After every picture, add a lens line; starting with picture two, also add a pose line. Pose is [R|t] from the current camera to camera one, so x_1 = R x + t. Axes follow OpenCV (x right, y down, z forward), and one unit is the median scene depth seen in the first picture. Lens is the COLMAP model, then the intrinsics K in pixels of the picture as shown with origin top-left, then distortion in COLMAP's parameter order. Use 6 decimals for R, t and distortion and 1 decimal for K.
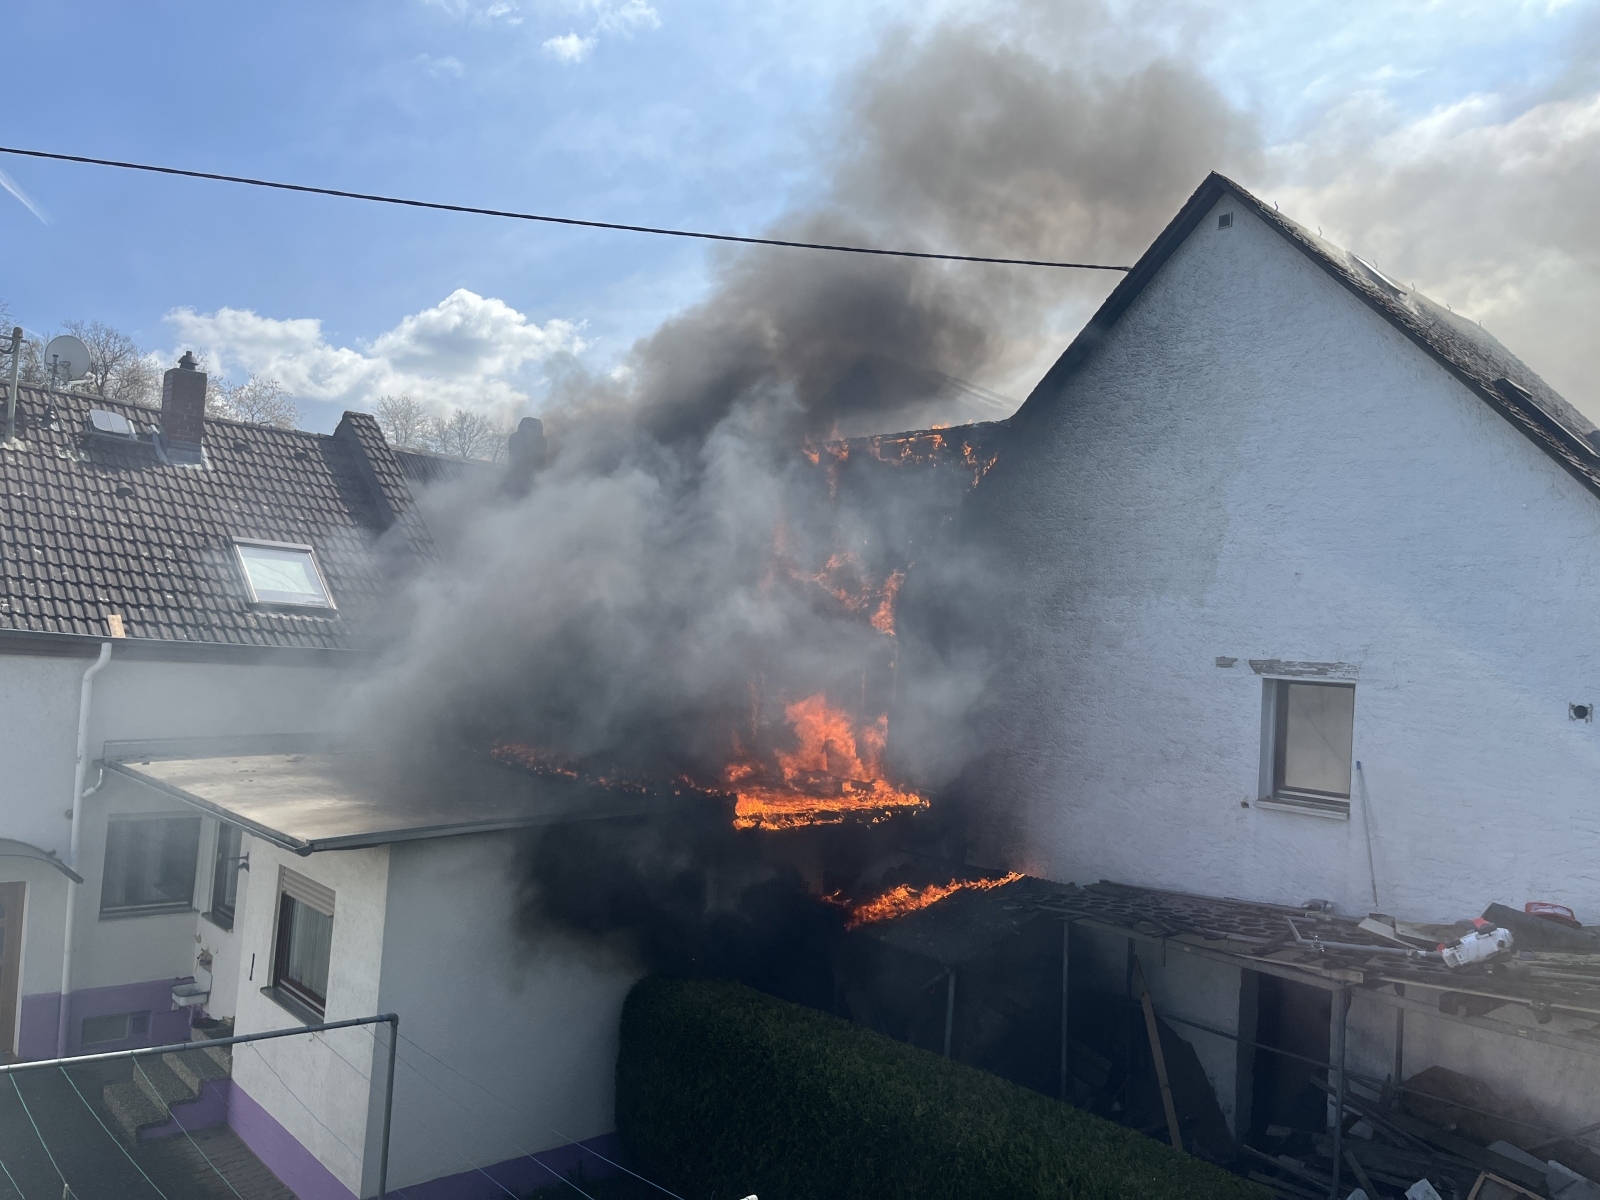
lens RADIAL K [[1209.8, 0, 797.3], [0, 1209.8, 591.2], [0, 0, 1]] dist [0.064529, -0.090789]
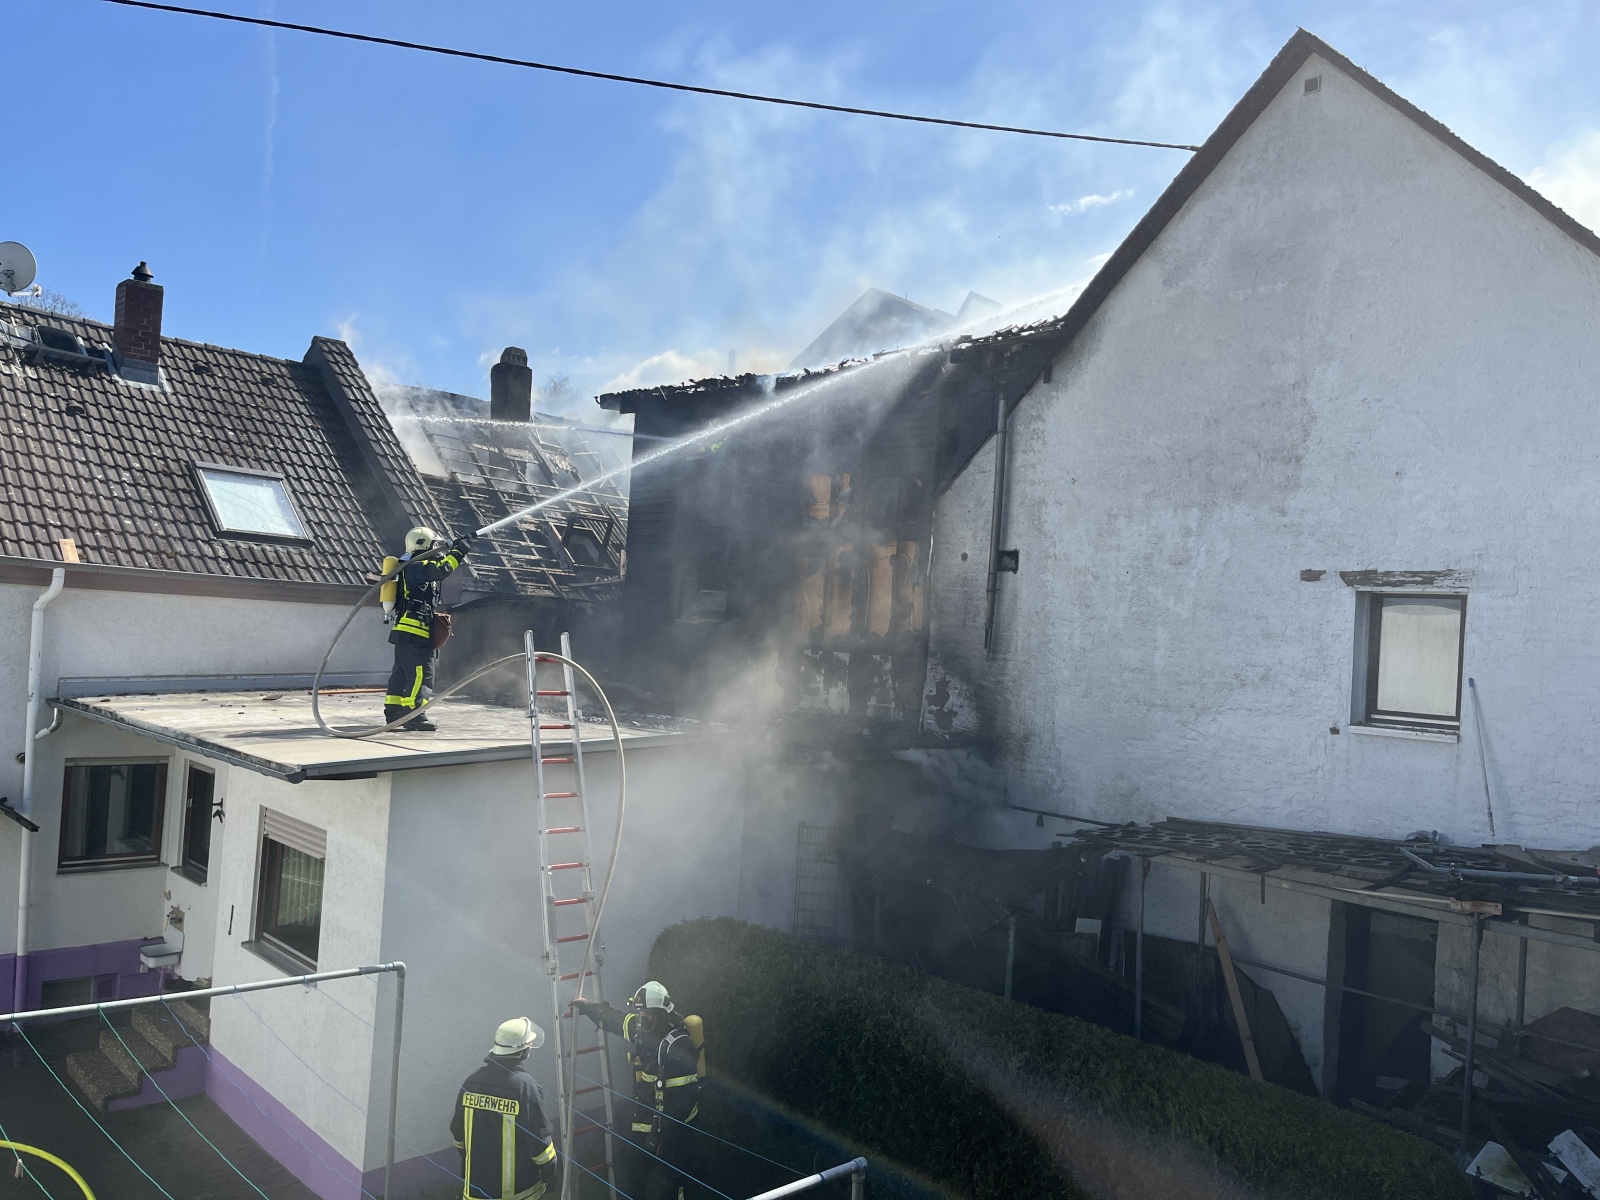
lens RADIAL K [[1209.8, 0, 792.4], [0, 1209.8, 606.9], [0, 0, 1]] dist [0.064529, -0.090789]
pose [[0.999666, -0.003970, 0.025525, -0.055615], [0.003158, 0.999491, 0.031756, 0.049975], [-0.025638, -0.031665, 0.999170, 0.099684]]
